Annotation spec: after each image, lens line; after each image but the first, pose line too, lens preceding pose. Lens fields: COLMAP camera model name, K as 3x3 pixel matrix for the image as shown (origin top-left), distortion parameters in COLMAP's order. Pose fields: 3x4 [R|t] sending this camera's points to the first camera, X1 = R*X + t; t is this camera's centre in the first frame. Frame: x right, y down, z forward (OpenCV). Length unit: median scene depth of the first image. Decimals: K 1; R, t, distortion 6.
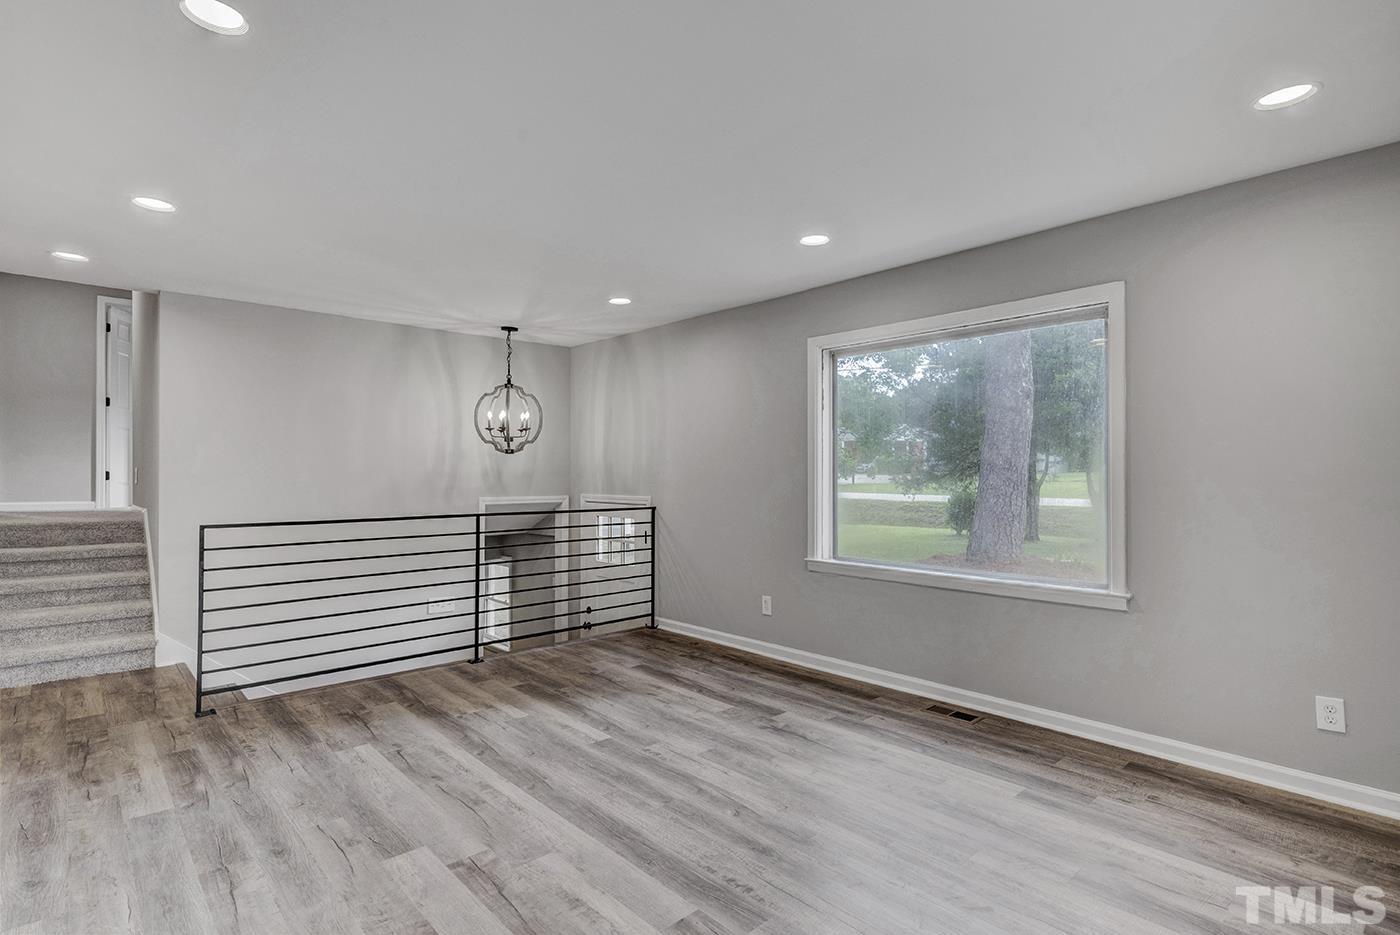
lens RADIAL K [[690.0, 0, 700.9], [0, 690.0, 468.2], [0, 0, 1]] dist [-0.002228, 0.000811]
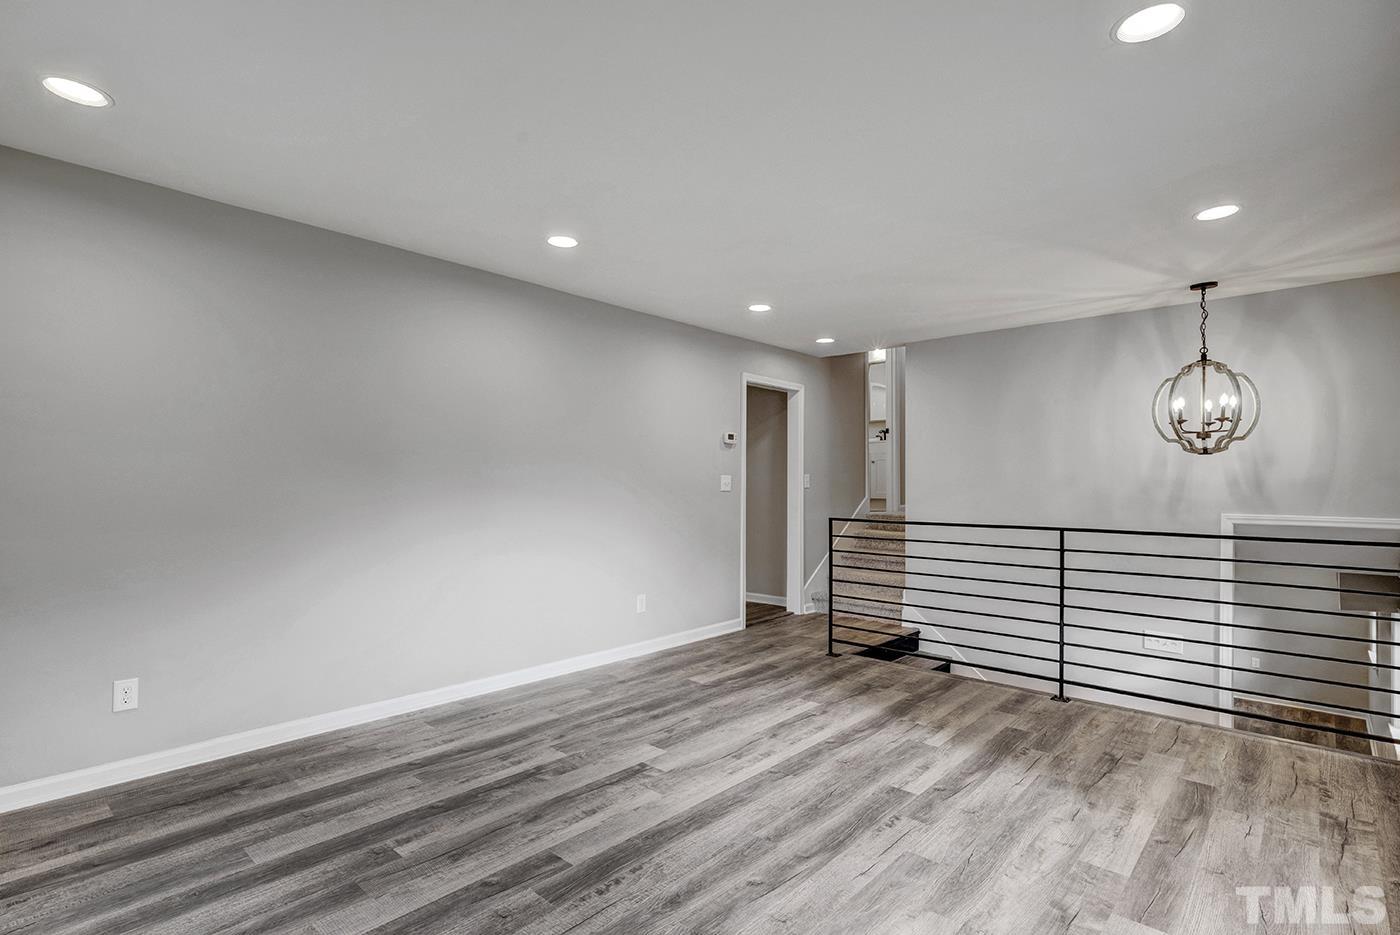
lens RADIAL K [[690.0, 0, 700.8], [0, 690.0, 475.0], [0, 0, 1]] dist [-0.002228, 0.000811]
pose [[0.090289, -0.008762, -0.995877, 0.601625], [0.004169, 0.999956, -0.008420, 0.007132], [0.995907, -0.003392, 0.090322, 0.584354]]
